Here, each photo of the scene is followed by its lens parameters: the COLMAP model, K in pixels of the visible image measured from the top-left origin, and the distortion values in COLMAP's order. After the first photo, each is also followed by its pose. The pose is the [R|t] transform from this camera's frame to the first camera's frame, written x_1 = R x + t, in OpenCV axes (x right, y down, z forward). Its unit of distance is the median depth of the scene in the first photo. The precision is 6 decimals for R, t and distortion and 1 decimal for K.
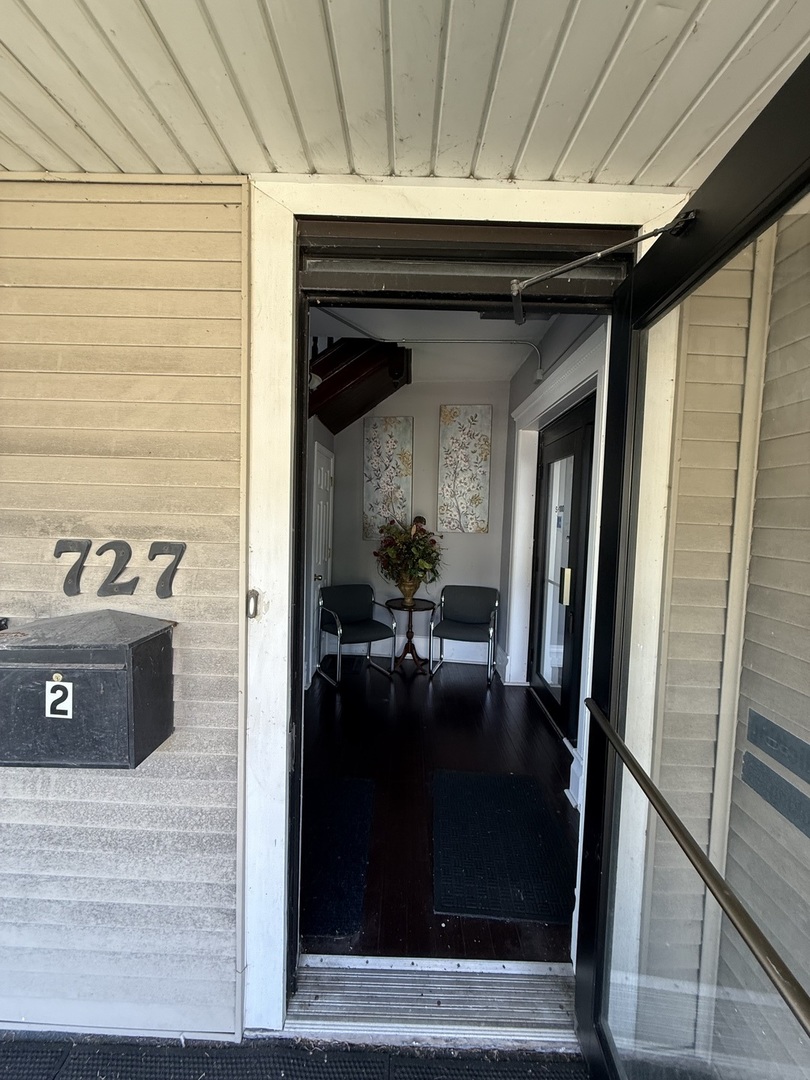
lens RADIAL K [[432.2, 0, 405.0], [0, 432.2, 540.0], [0, 0, 1]] dist [0.002209, 0.000079]
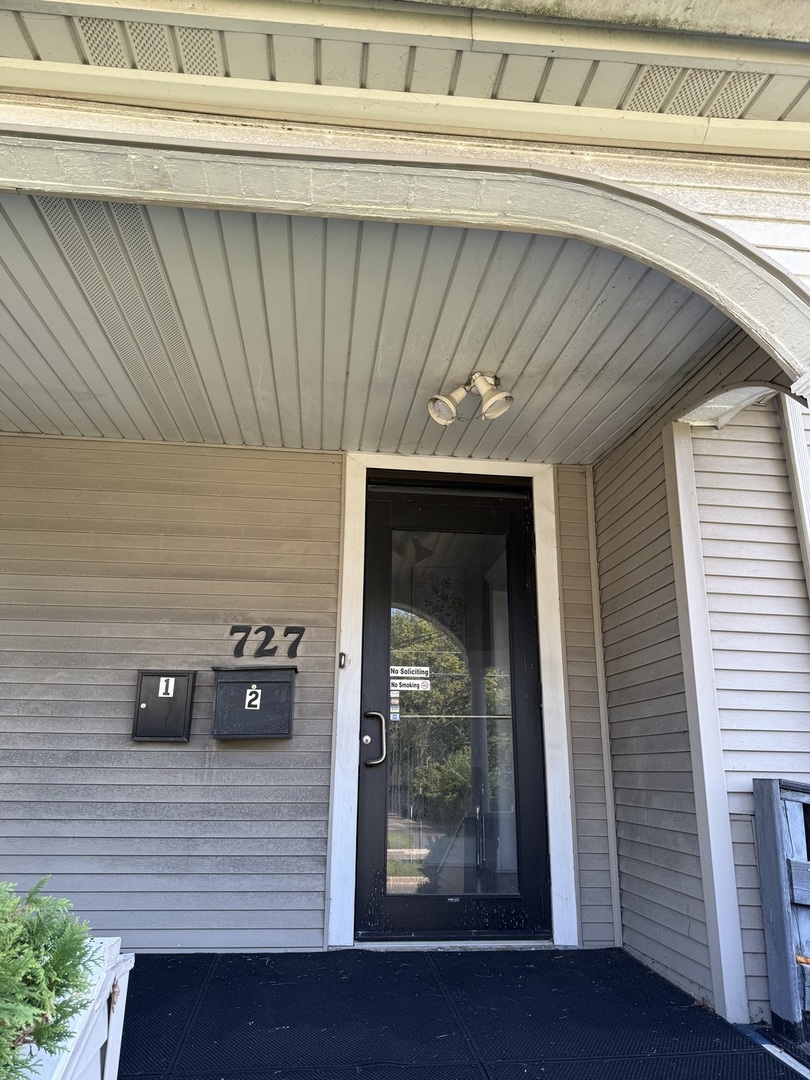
lens RADIAL K [[755.3, 0, 405.0], [0, 755.3, 540.0], [0, 0, 1]] dist [0.001940, -0.000544]
pose [[0.993197, 0.014306, 0.115563, -0.460929], [0.027108, 0.936752, -0.348942, 0.778254], [-0.113246, 0.349701, 0.929992, -2.111934]]
